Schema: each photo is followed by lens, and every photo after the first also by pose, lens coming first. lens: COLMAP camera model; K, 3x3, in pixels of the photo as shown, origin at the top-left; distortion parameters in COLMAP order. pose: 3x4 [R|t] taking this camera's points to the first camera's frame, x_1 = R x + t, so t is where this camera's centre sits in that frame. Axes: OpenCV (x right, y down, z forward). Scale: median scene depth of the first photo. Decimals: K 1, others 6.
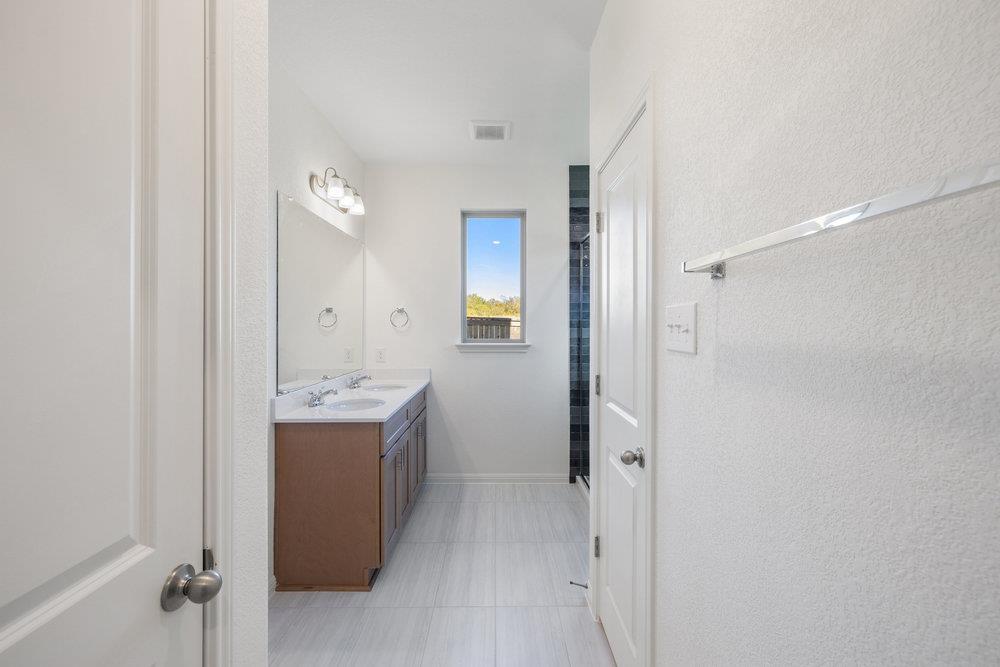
lens RADIAL K [[419.7, 0, 500.3], [0, 419.7, 328.1], [0, 0, 1]] dist [0.000461, 0.000163]
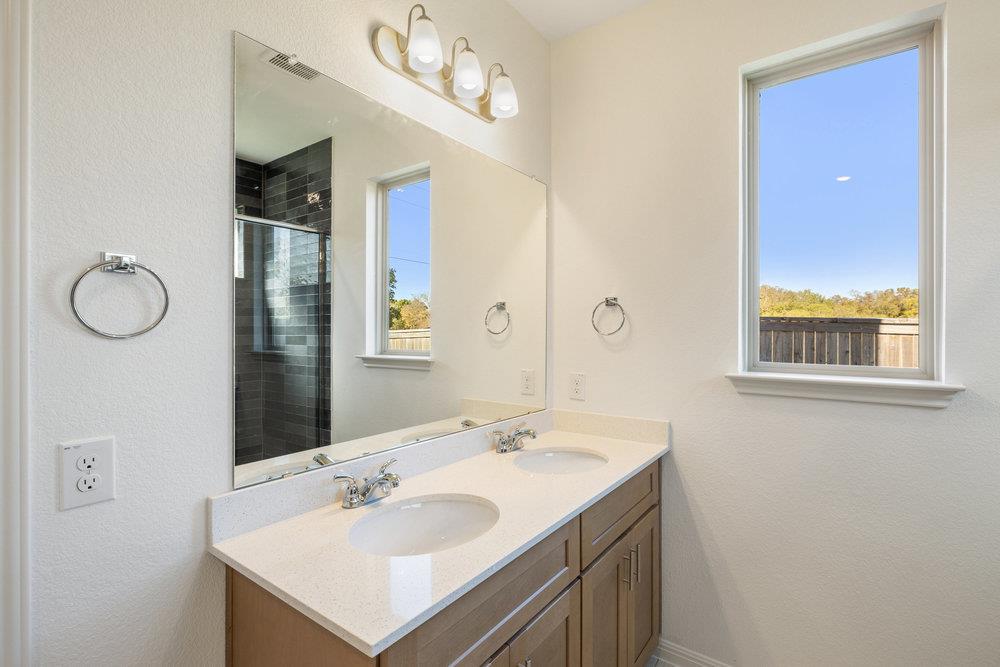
lens RADIAL K [[467.3, 0, 501.2], [0, 467.3, 332.5], [0, 0, 1]] dist [-0.003895, 0.000346]
pose [[0.801308, 0.005296, -0.598228, -0.003118], [-0.007364, 0.999972, -0.001012, -0.004086], [0.598206, 0.005216, 0.801325, 0.456958]]
